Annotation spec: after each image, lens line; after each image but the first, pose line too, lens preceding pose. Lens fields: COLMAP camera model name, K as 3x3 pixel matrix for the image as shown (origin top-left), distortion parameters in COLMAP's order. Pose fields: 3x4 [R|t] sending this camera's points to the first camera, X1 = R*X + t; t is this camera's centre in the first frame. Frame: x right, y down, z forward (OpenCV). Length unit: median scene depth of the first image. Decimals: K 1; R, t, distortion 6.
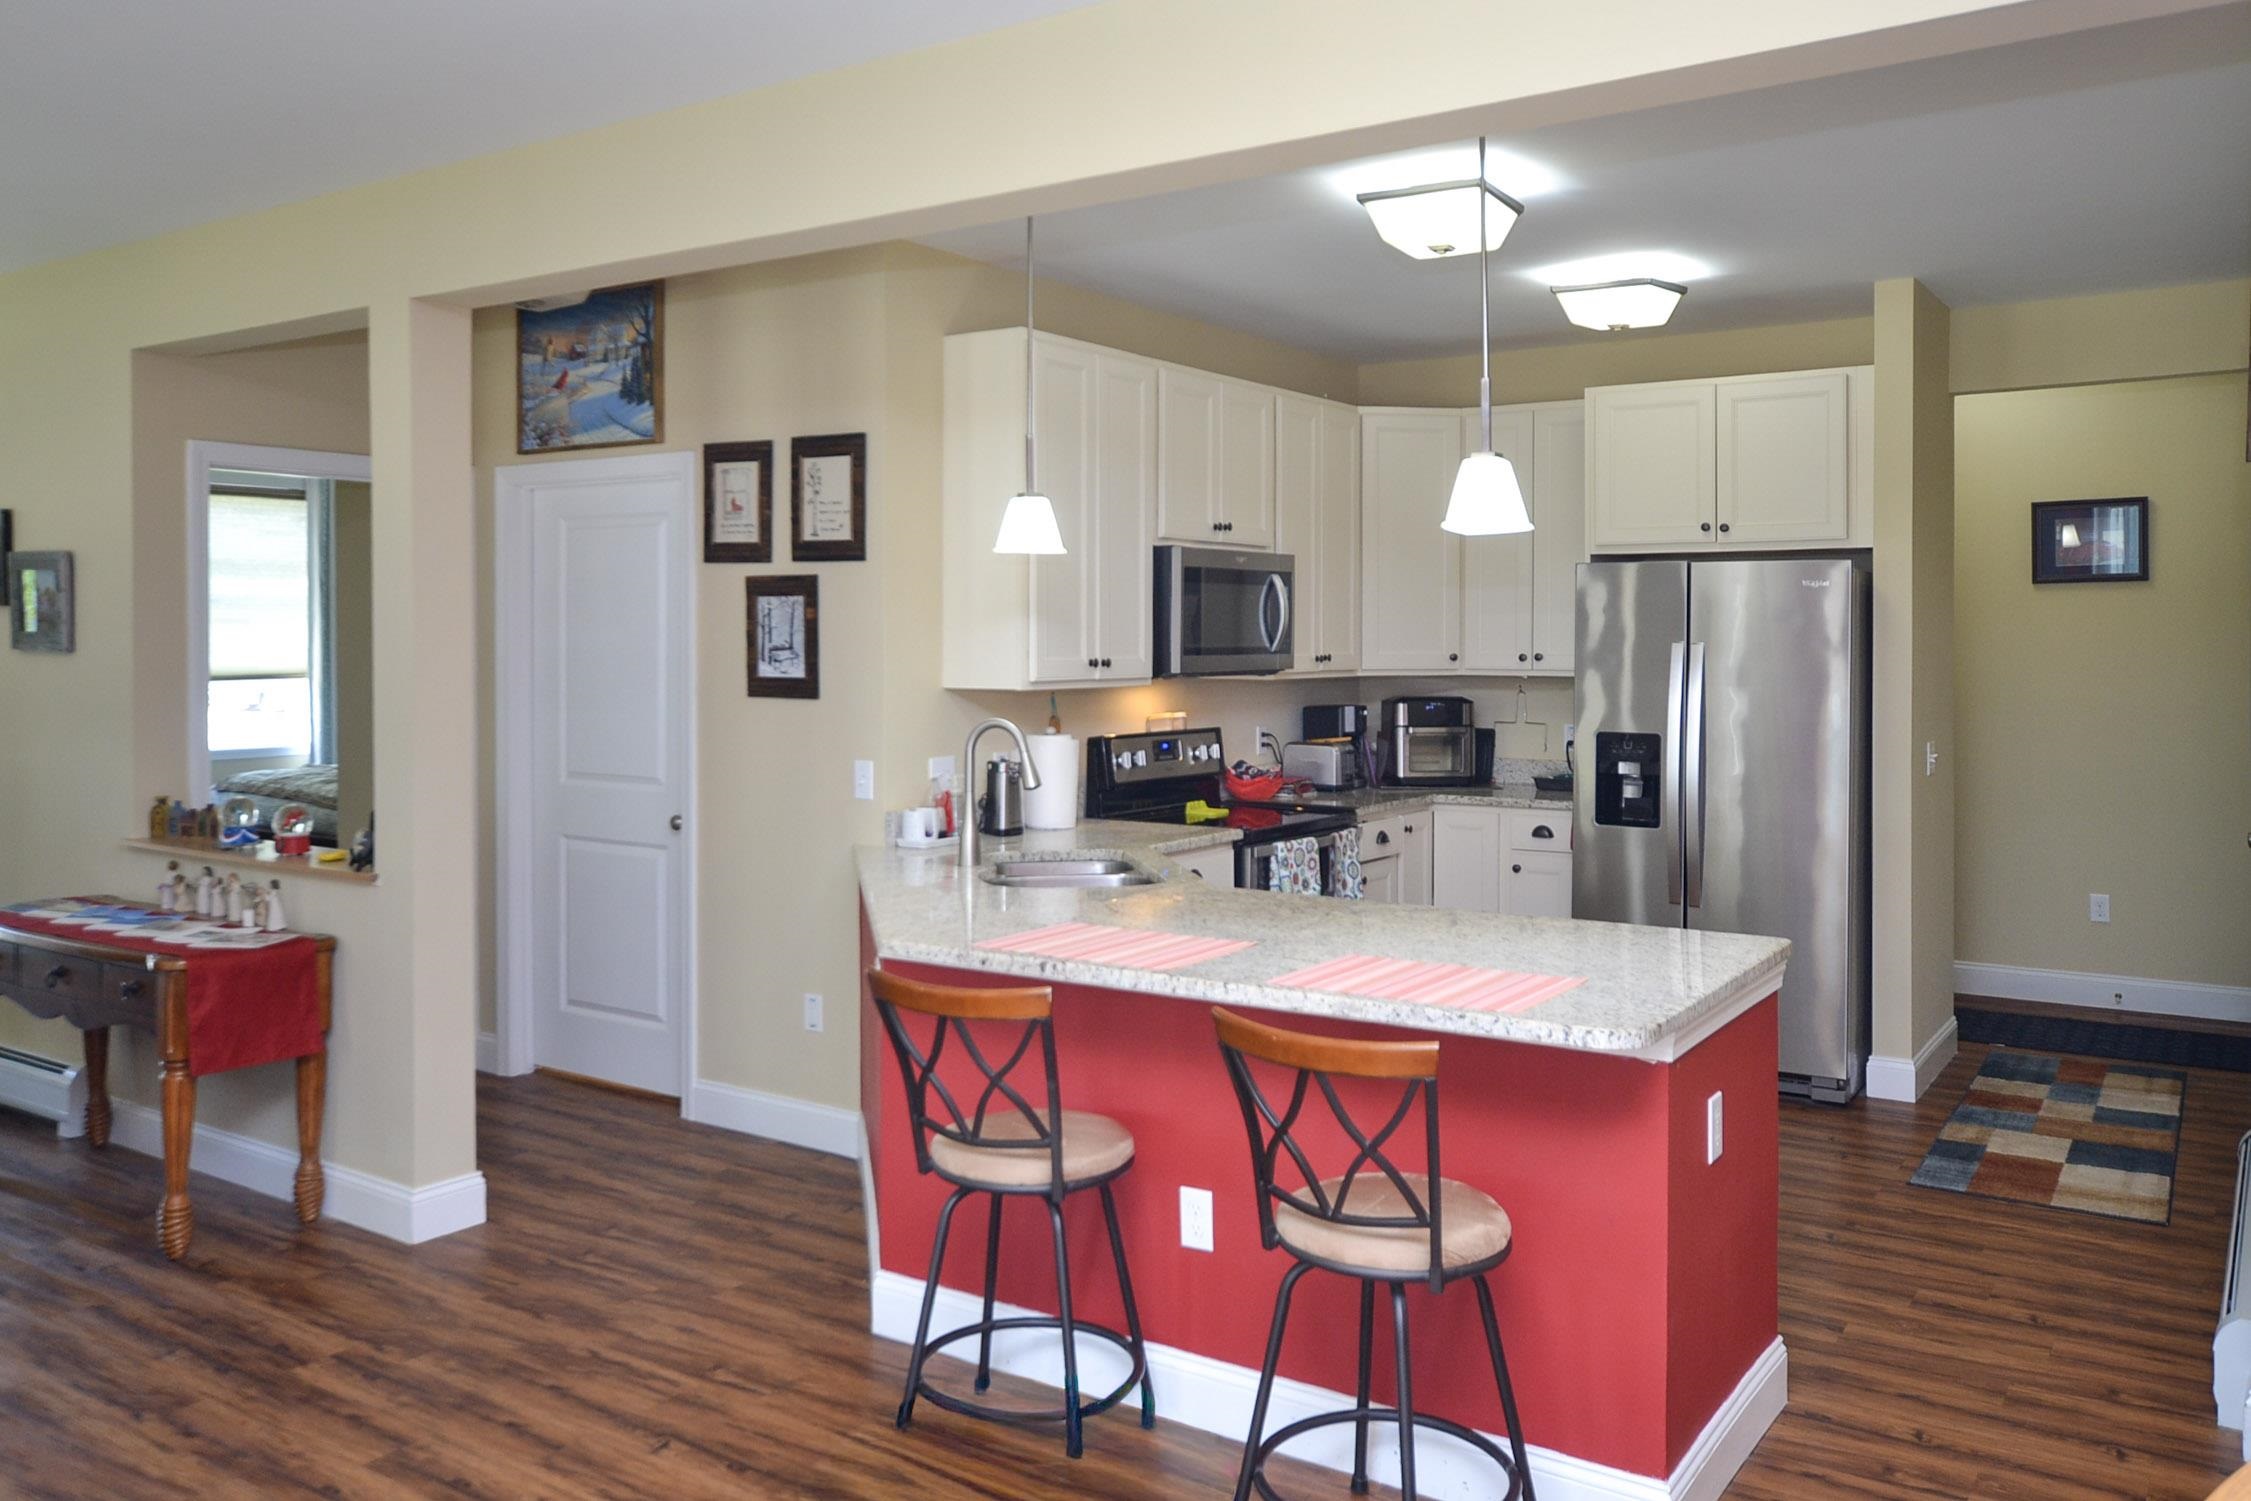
lens RADIAL K [[1714.6, 0, 1076.6], [0, 1714.6, 651.0], [0, 0, 1]] dist [0.027955, -0.000018]
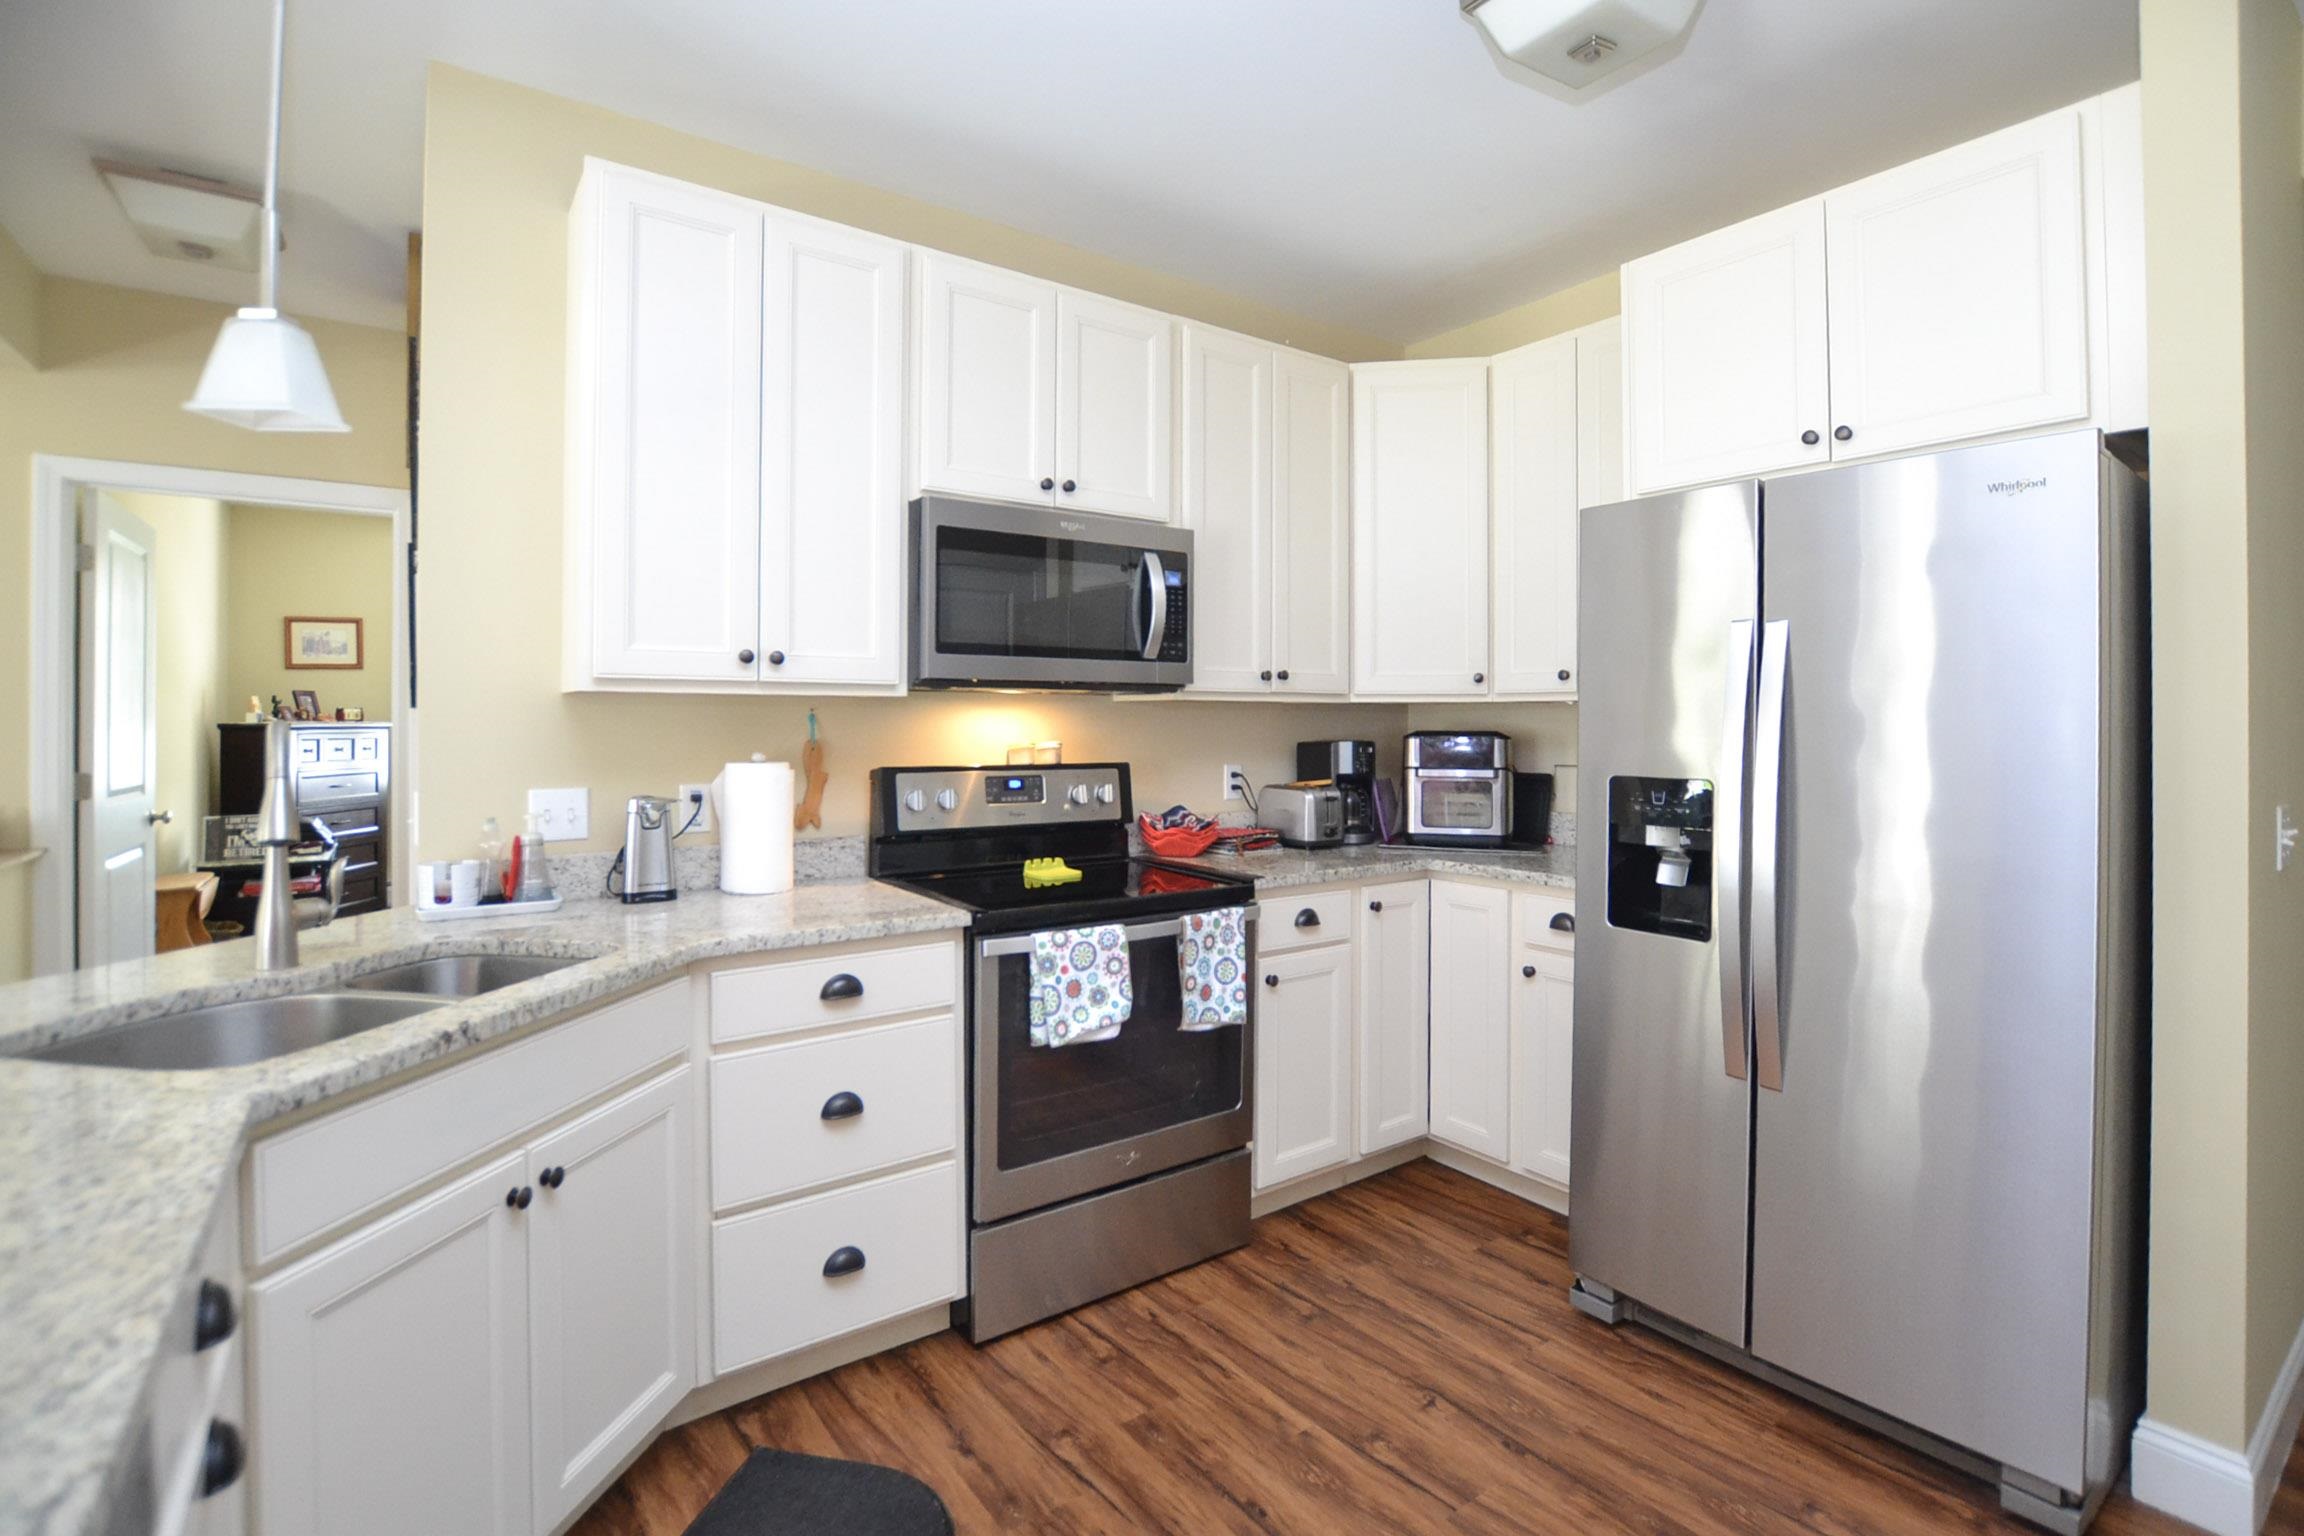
lens RADIAL K [[1076.2, 0, 1109.0], [0, 1076.2, 709.0], [0, 0, 1]] dist [-0.031385, 0.000262]
pose [[0.947080, 0.000421, -0.320997, 0.241469], [-0.006475, 0.999821, -0.017792, 0.030001], [0.320932, 0.018929, 0.946913, 0.551676]]
